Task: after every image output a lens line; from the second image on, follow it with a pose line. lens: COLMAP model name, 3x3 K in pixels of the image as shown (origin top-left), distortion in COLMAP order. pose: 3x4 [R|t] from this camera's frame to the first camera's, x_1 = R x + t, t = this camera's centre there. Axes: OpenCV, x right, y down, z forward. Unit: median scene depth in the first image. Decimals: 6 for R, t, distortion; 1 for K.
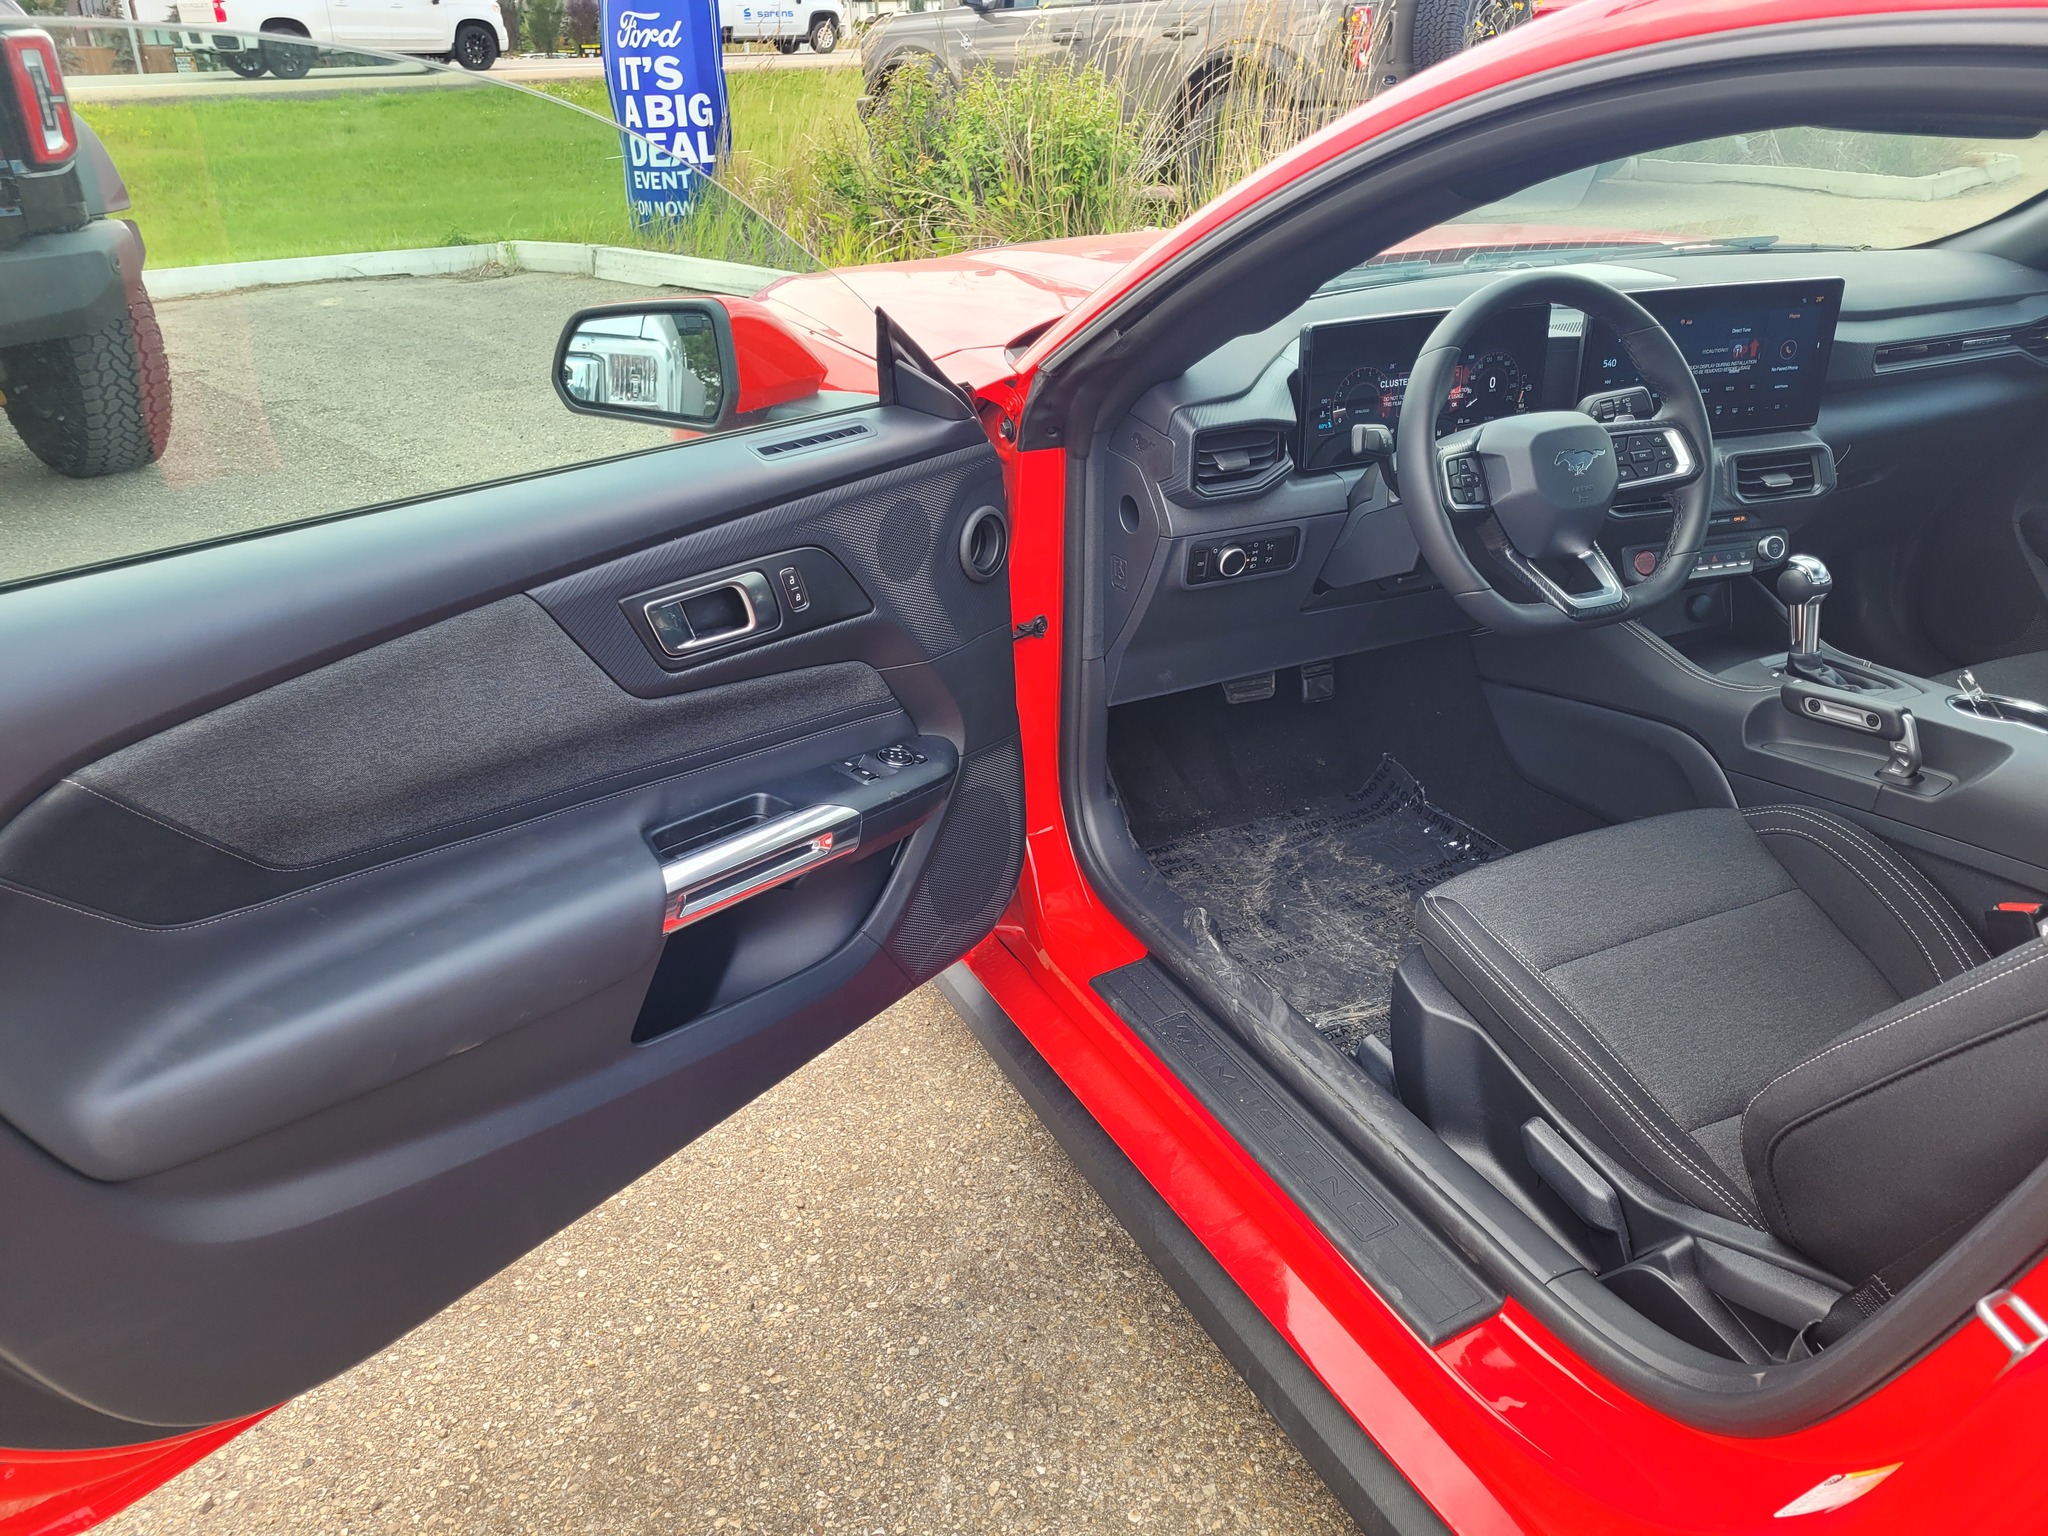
lens RADIAL K [[1553.4, 0, 1021.1], [0, 1553.4, 739.3], [0, 0, 1]] dist [0.049780, -0.036089]
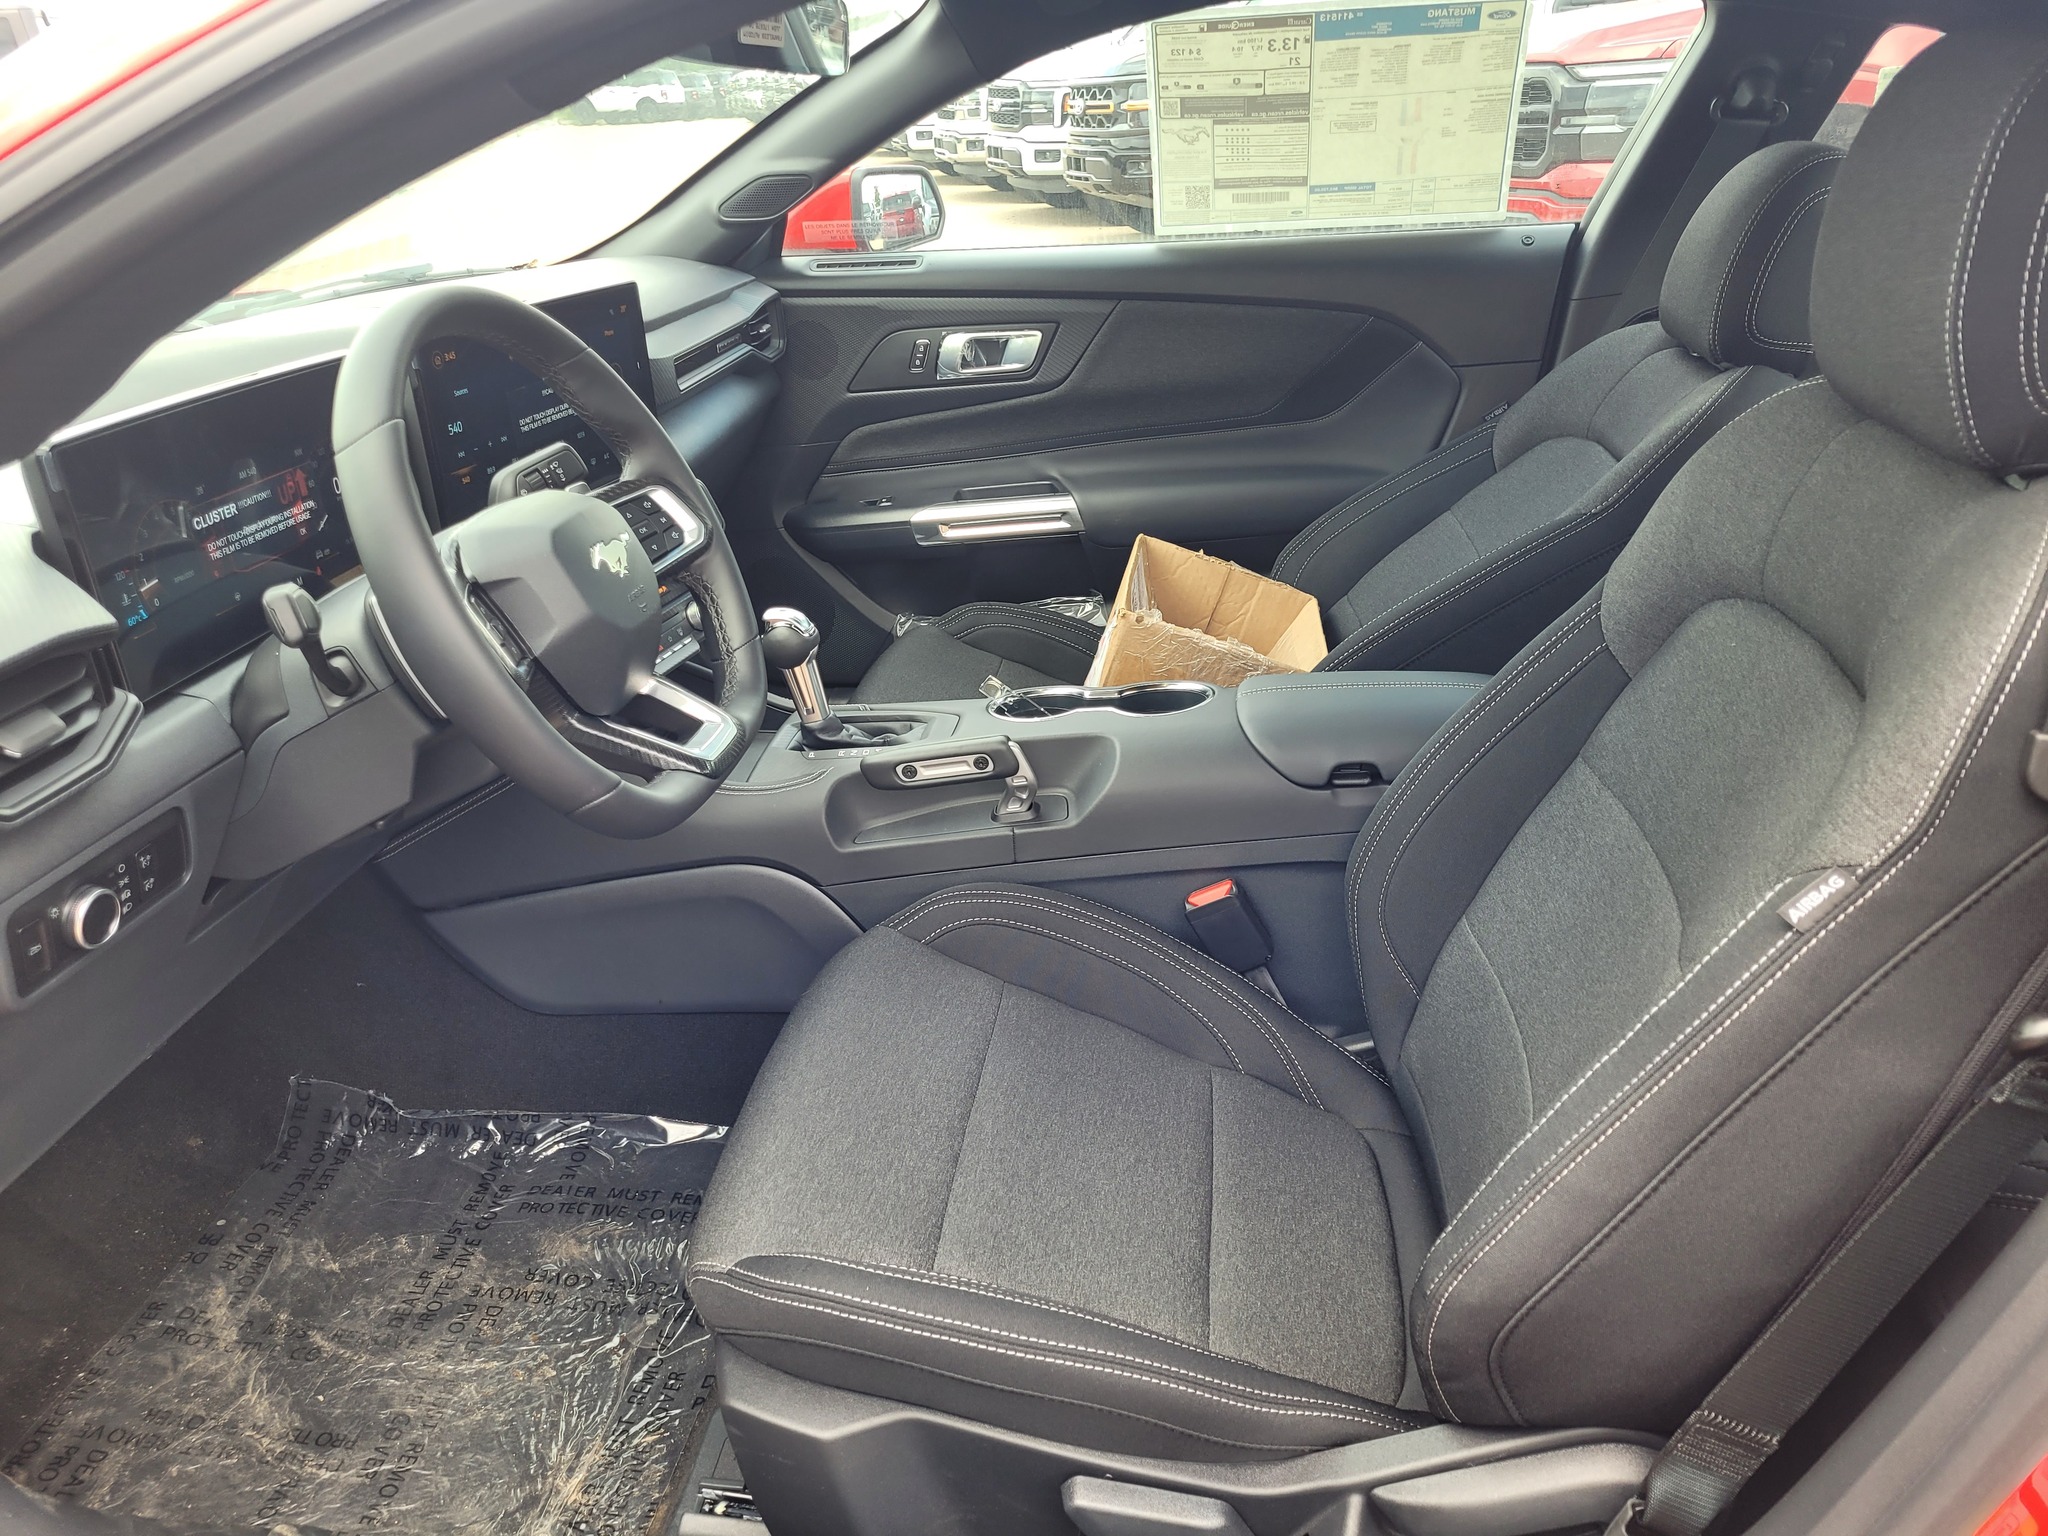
lens RADIAL K [[1553.4, 0, 1021.1], [0, 1553.4, 739.3], [0, 0, 1]] dist [0.049780, -0.036089]
pose [[0.544010, -0.339091, 0.767509, -0.075856], [0.383263, 0.914128, 0.132212, -0.123419], [-0.746433, 0.222233, 0.627256, 0.457933]]
